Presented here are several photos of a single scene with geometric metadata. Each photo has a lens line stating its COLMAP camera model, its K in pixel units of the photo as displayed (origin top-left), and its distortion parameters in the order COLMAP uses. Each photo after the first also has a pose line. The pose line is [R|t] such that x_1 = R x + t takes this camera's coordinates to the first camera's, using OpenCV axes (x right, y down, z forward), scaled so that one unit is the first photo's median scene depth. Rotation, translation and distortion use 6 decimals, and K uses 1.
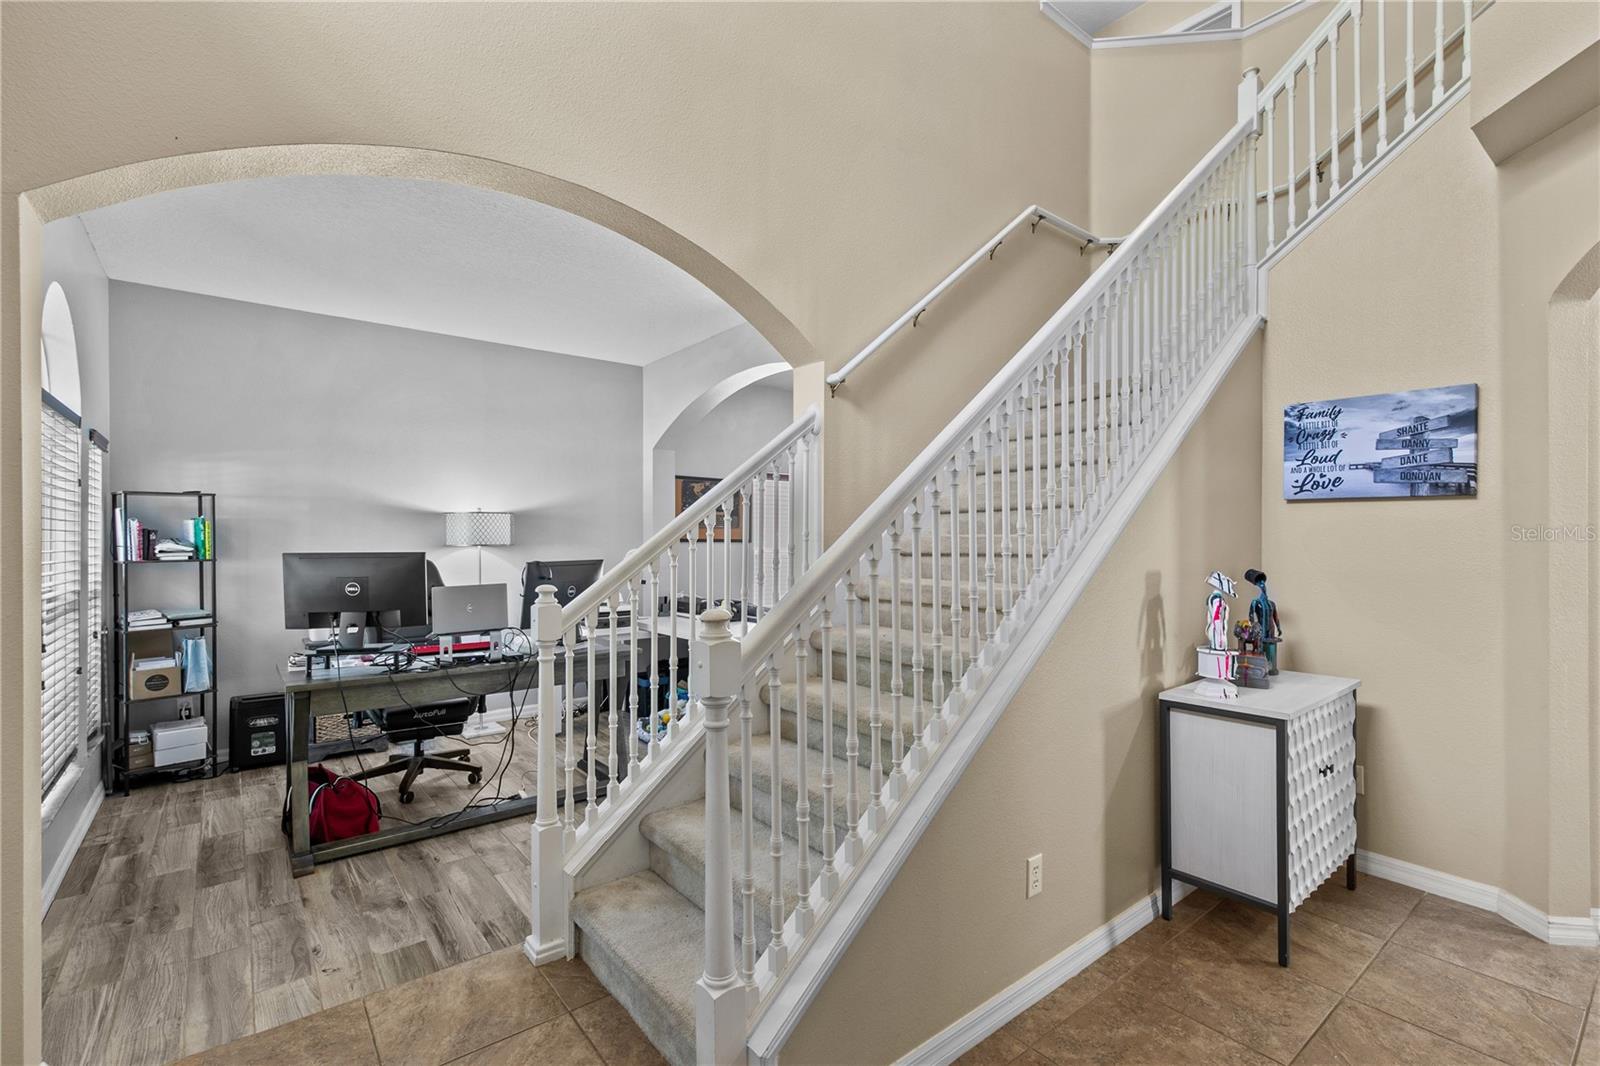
lens RADIAL K [[710.5, 0, 810.8], [0, 710.5, 531.0], [0, 0, 1]] dist [0.004973, 0.000262]
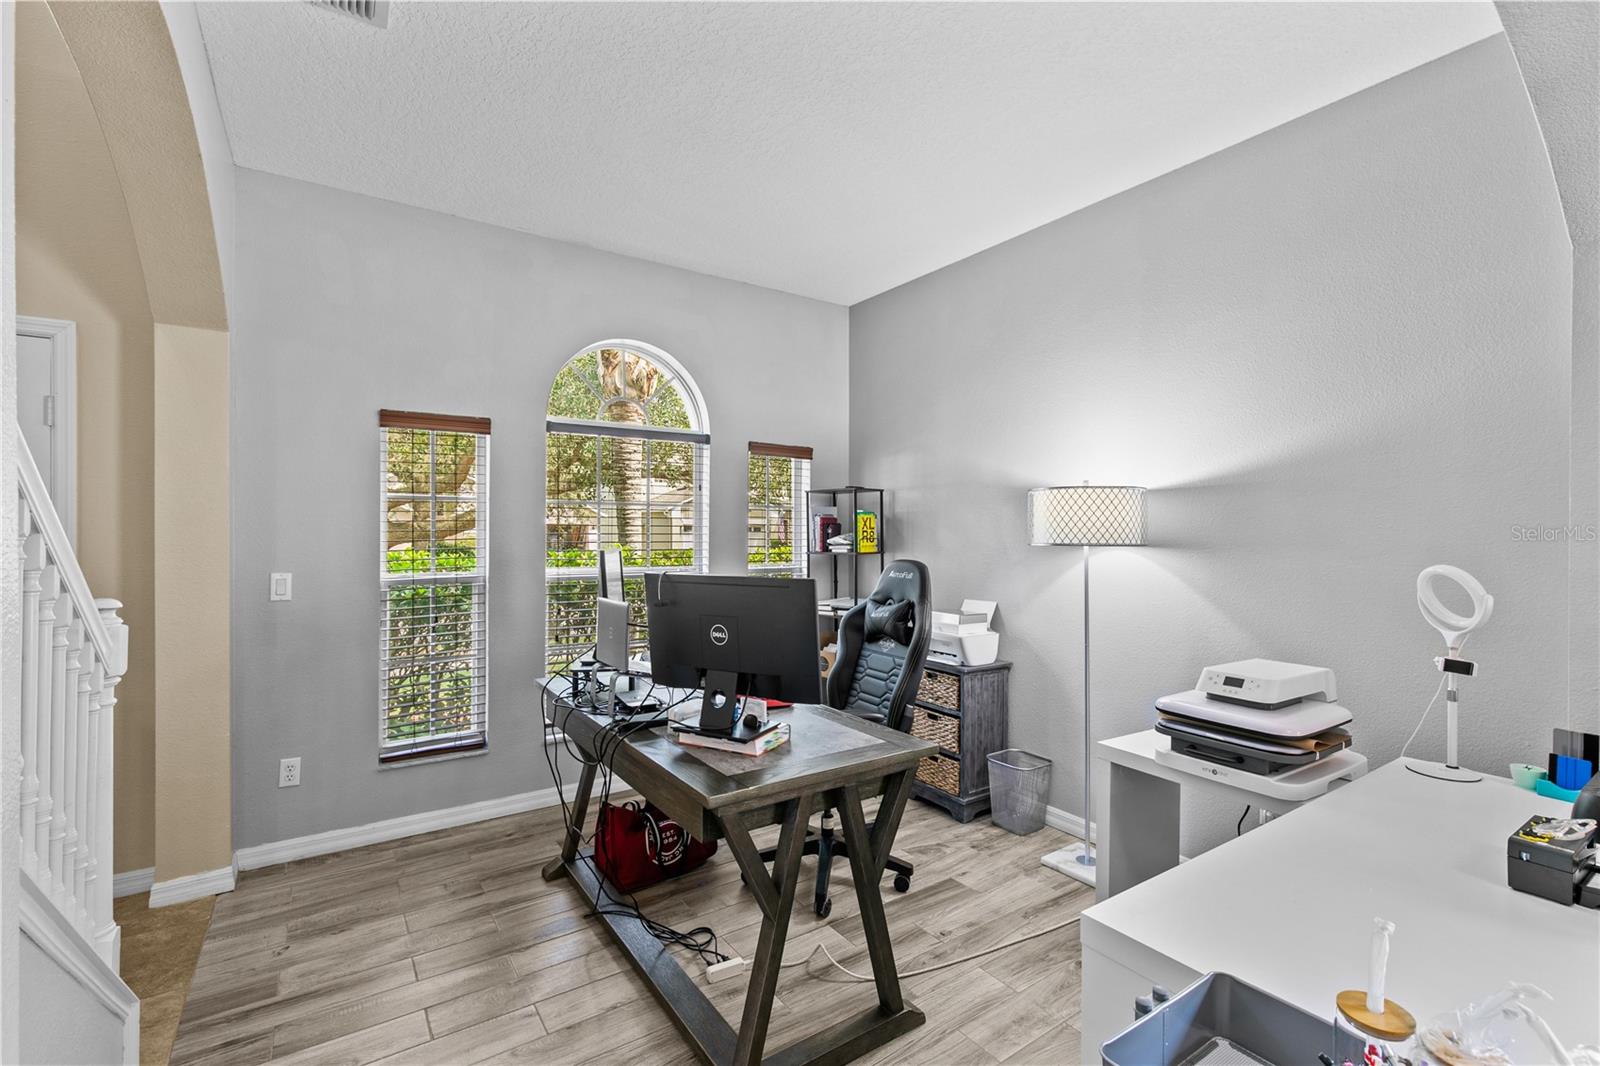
lens RADIAL K [[710.5, 0, 810.8], [0, 710.5, 531.0], [0, 0, 1]] dist [0.004973, 0.000262]
pose [[-0.080587, 0.003061, -0.996743, 0.259430], [0.006679, 0.999974, 0.002531, 0.007582], [0.996725, -0.006453, -0.080606, 1.624539]]
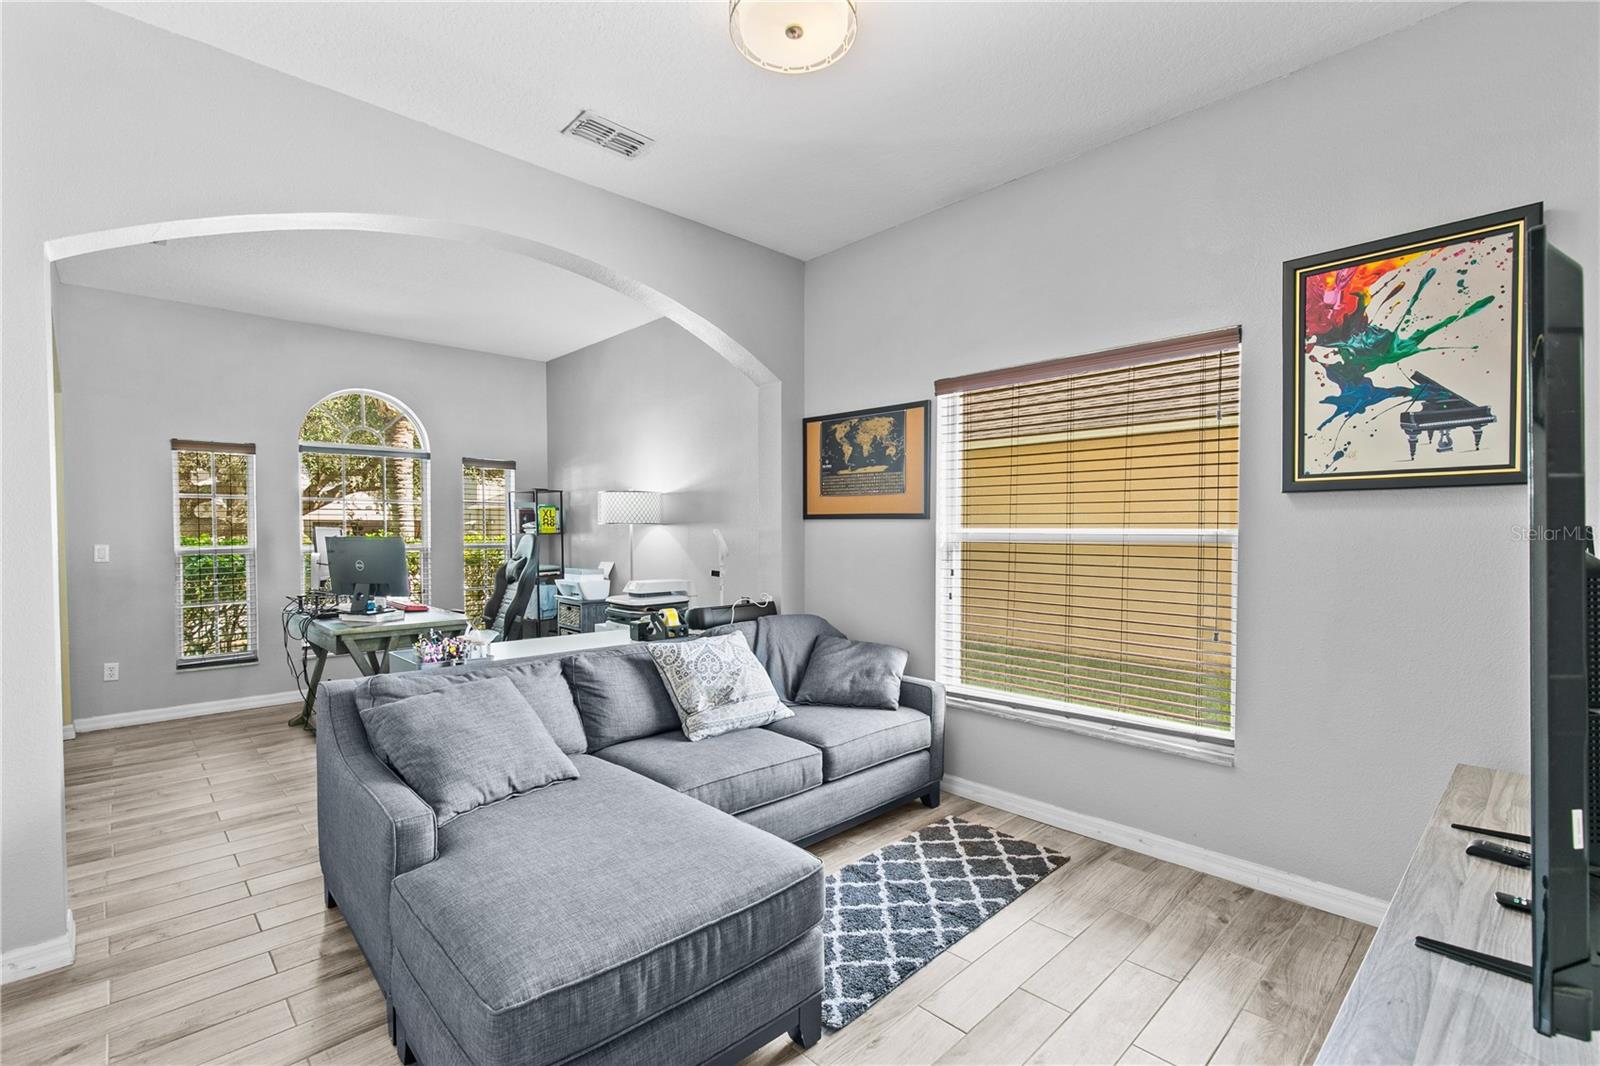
lens RADIAL K [[713.8, 0, 805.1], [0, 713.8, 542.3], [0, 0, 1]] dist [0.002176, -0.000133]
pose [[0.083529, 0.022991, -0.996240, 1.242998], [0.011254, 0.999648, 0.024013, 0.049821], [0.996442, -0.013217, 0.083241, 2.386425]]
